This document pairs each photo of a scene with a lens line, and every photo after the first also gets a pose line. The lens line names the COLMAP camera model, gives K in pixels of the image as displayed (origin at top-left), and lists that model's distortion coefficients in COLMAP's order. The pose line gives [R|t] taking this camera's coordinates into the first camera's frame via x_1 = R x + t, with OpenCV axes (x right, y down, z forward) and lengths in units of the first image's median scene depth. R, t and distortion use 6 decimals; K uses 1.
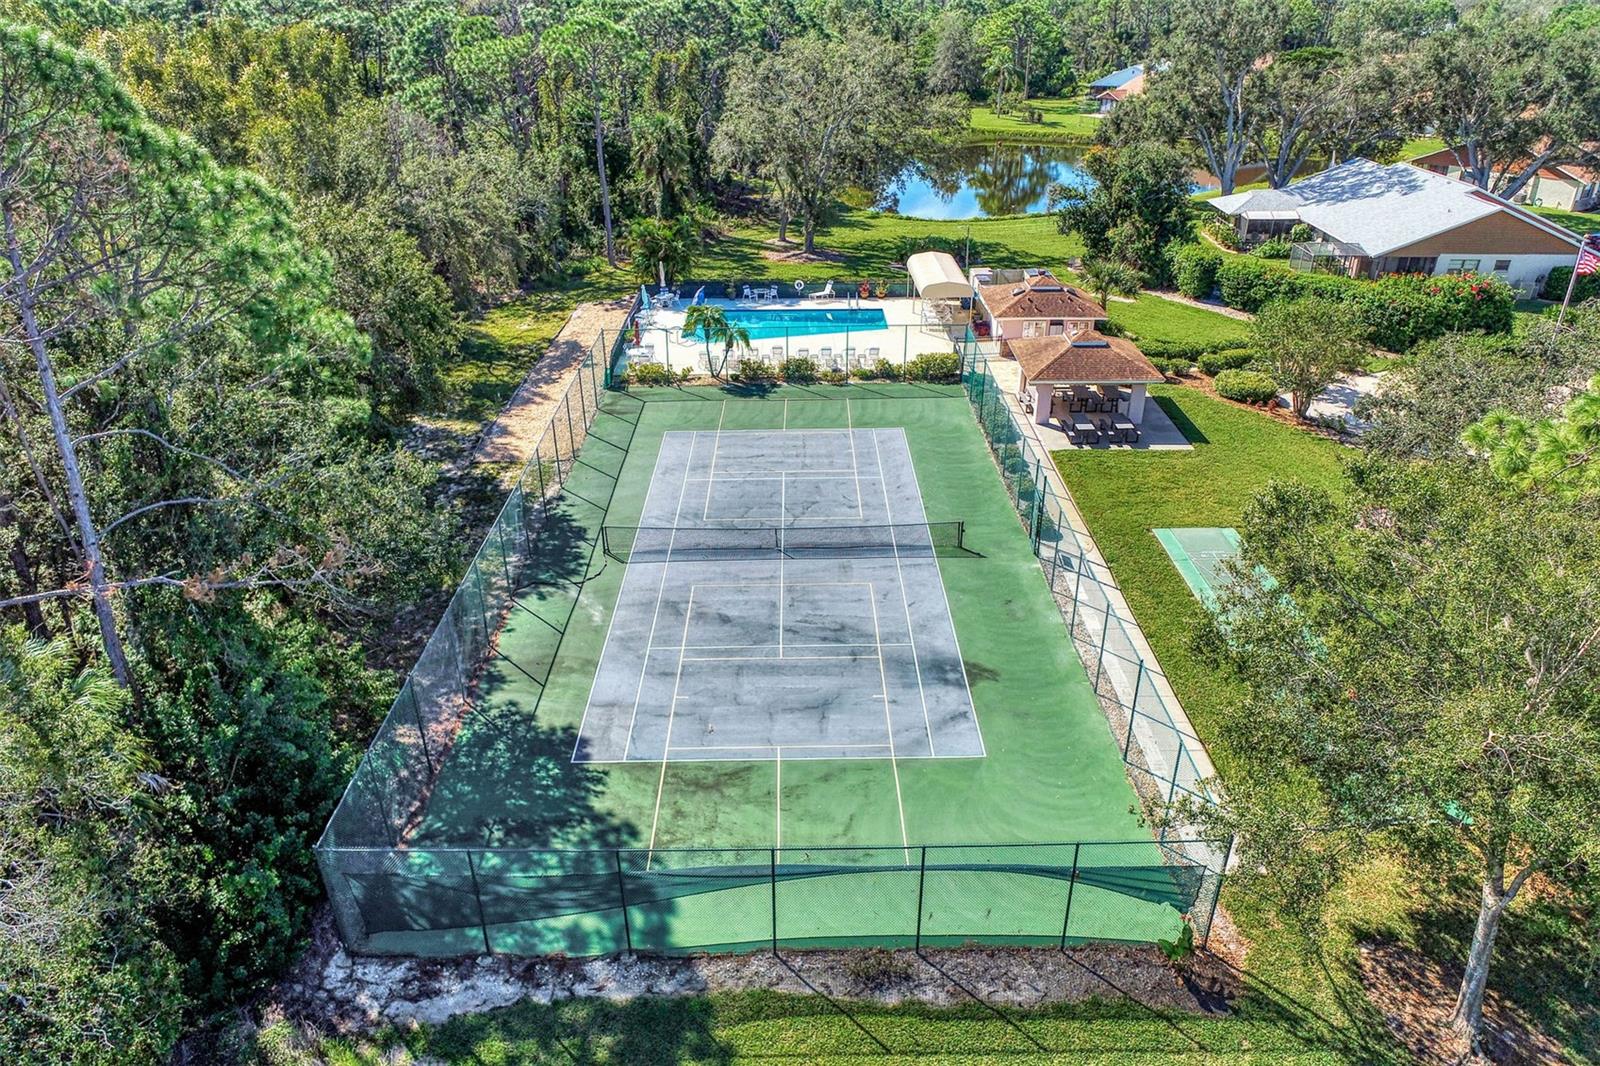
lens RADIAL K [[1086.1, 0, 800.0], [0, 1086.1, 533.0], [0, 0, 1]] dist [-0.006193, 0.001894]
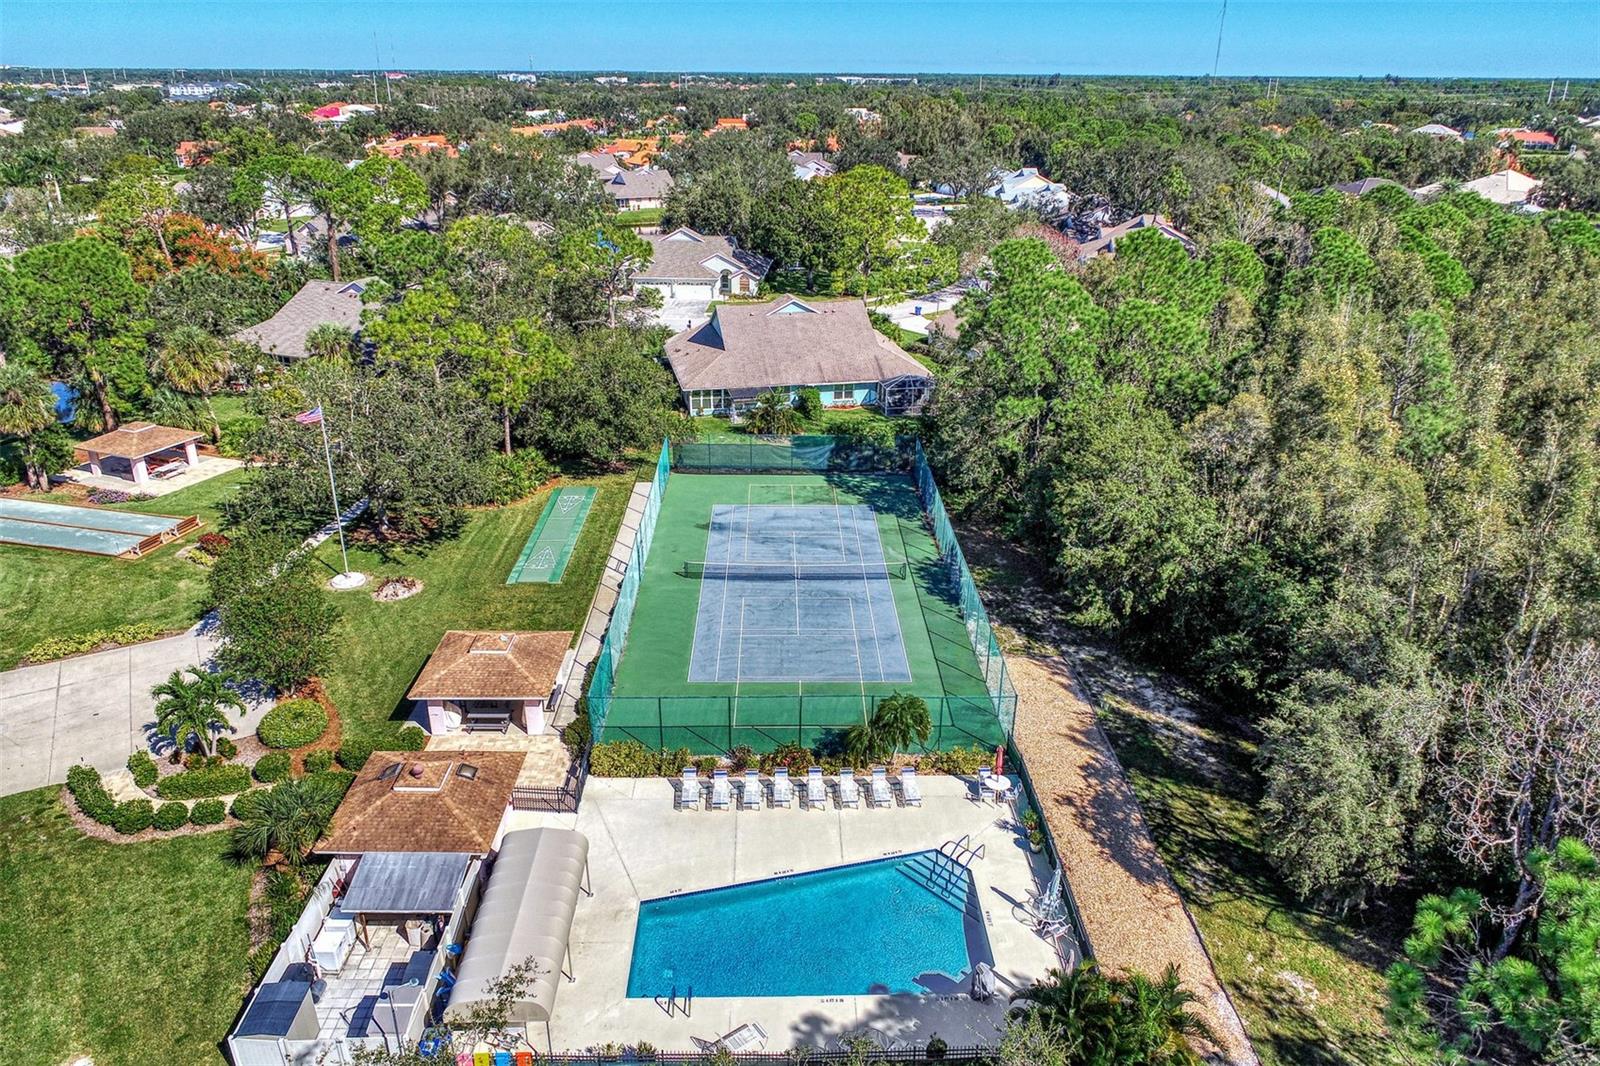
lens RADIAL K [[1086.1, 0, 800.0], [0, 1086.1, 533.0], [0, 0, 1]] dist [-0.006193, 0.001894]
pose [[-0.999903, -0.002100, -0.013765, 0.000184], [-0.011822, 0.650334, 0.759557, -1.041940], [0.007357, 0.759646, -0.650295, 1.658912]]
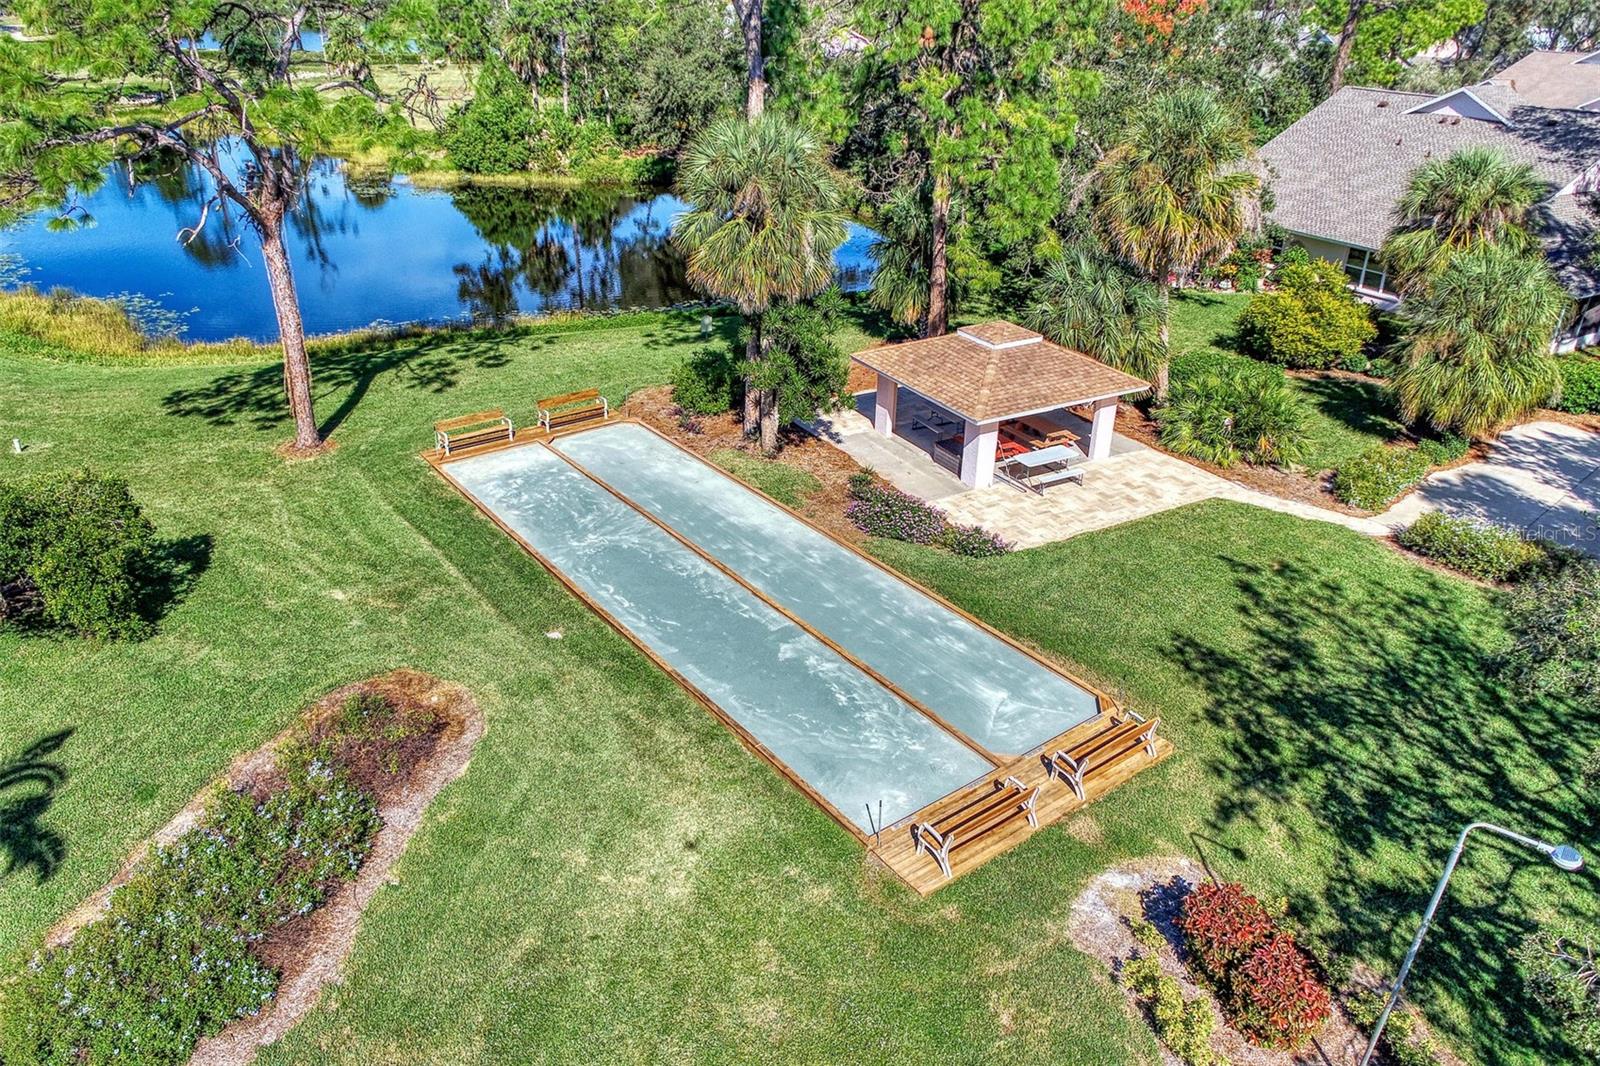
lens RADIAL K [[1122.0, 0, 803.3], [0, 1122.0, 512.5], [0, 0, 1]] dist [-0.006267, -0.000773]
pose [[-0.788774, -0.277165, 0.548649, 0.694302], [0.260587, 0.657616, 0.706849, -0.301758], [-0.556714, 0.700515, -0.446484, 0.879922]]
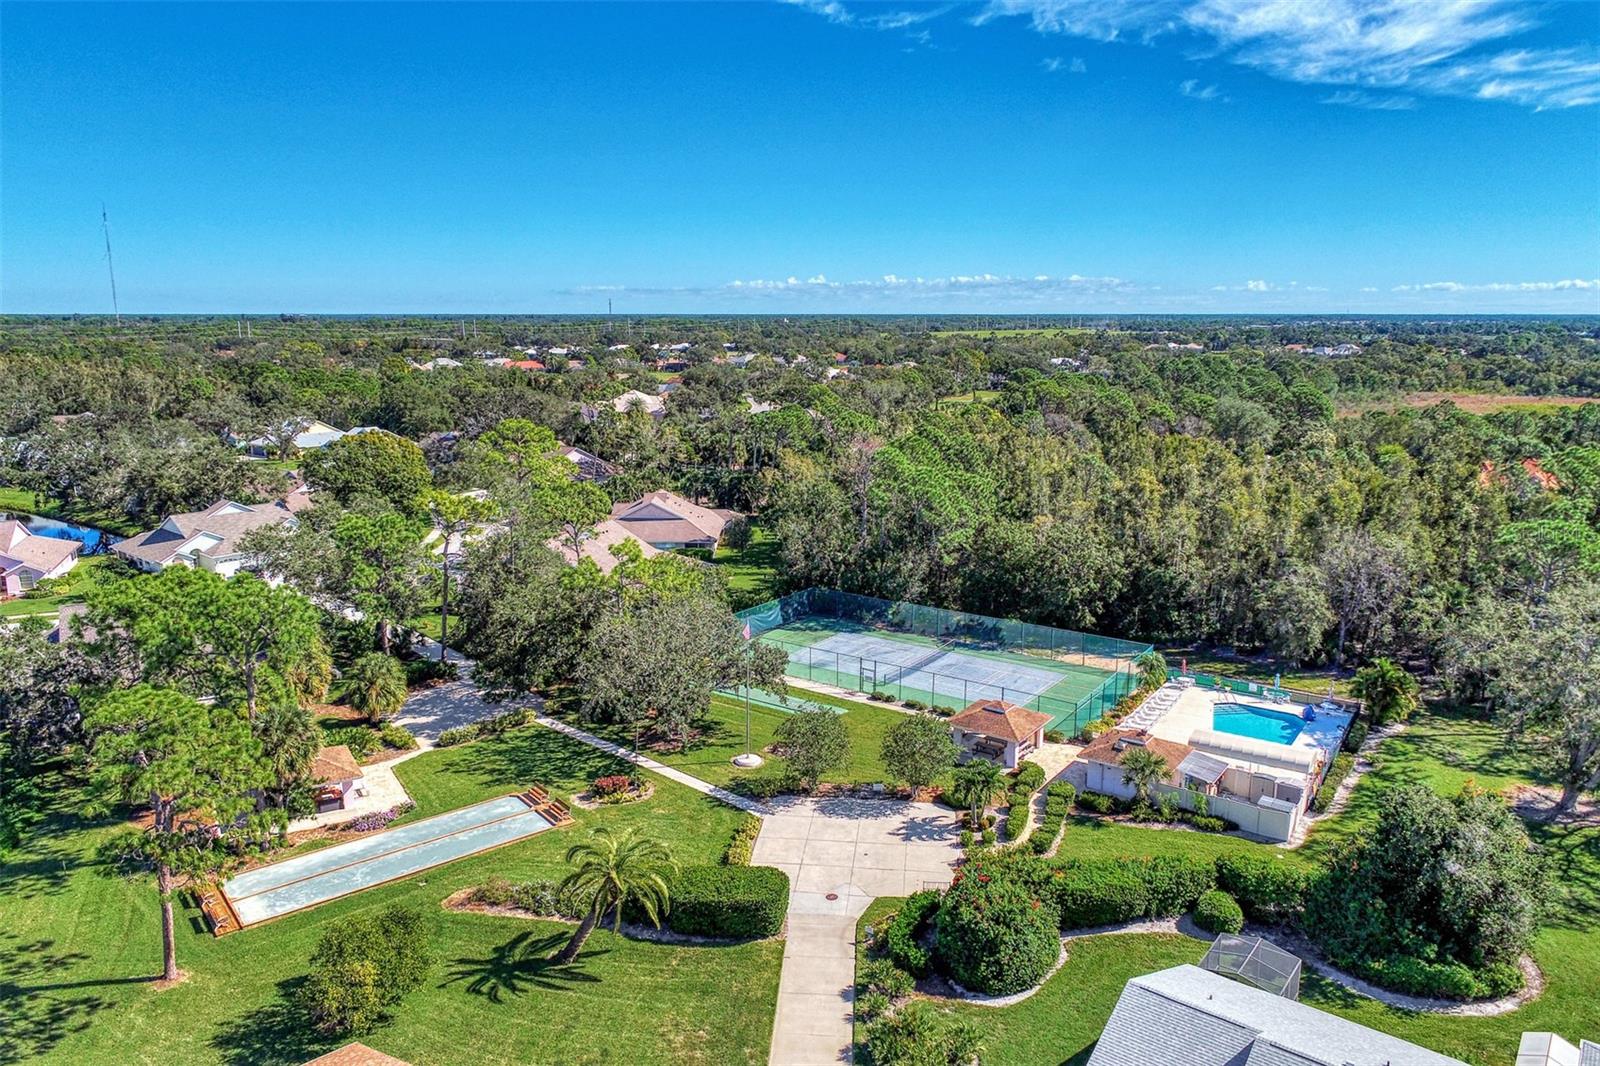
lens RADIAL K [[1067.4, 0, 800.0], [0, 1067.4, 533.0], [0, 0, 1]] dist [-0.000142, 0.000406]
pose [[-0.587127, 0.159961, -0.793533, 1.706656], [-0.362528, 0.824523, 0.434438, -1.004191], [0.723779, 0.542748, -0.426109, 1.395243]]
